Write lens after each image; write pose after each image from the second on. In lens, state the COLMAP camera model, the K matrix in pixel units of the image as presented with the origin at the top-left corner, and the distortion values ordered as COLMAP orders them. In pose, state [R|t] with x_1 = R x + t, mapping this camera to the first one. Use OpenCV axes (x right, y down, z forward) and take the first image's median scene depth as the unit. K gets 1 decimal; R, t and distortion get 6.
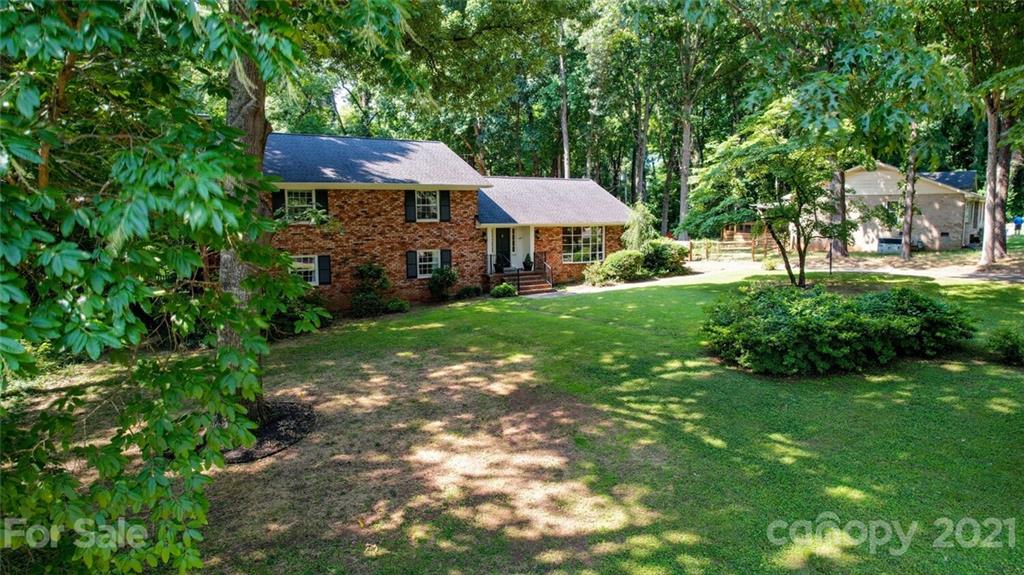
lens RADIAL K [[648.5, 0, 512.0], [0, 648.5, 287.5], [0, 0, 1]] dist [-0.031260, 0.000888]
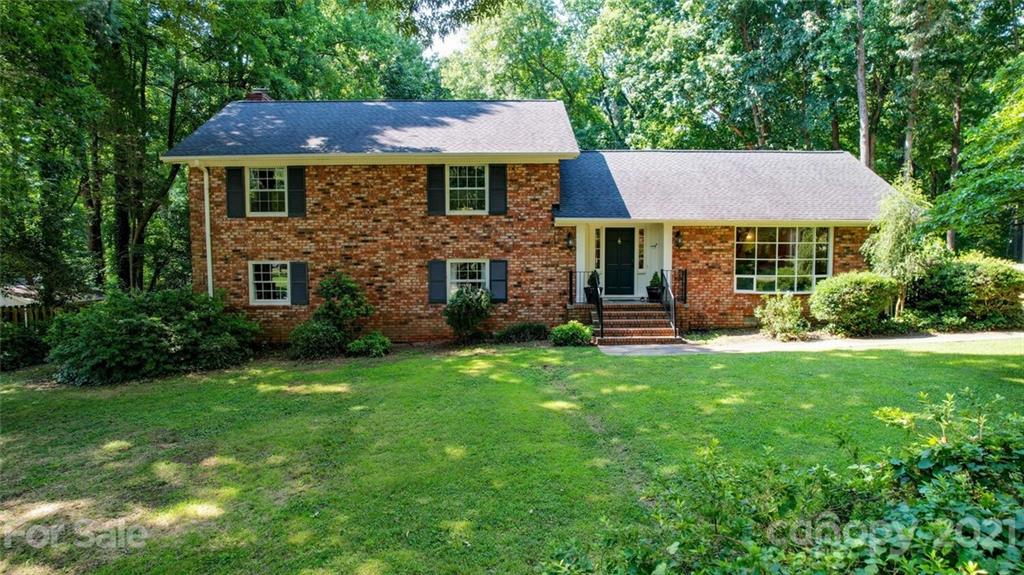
lens RADIAL K [[648.5, 0, 512.0], [0, 648.5, 287.5], [0, 0, 1]] dist [-0.031260, 0.000888]
pose [[0.844057, 0.044494, -0.534405, 0.238927], [-0.063528, 0.997831, -0.017260, -0.022337], [0.532478, 0.048518, 0.845052, 0.481801]]
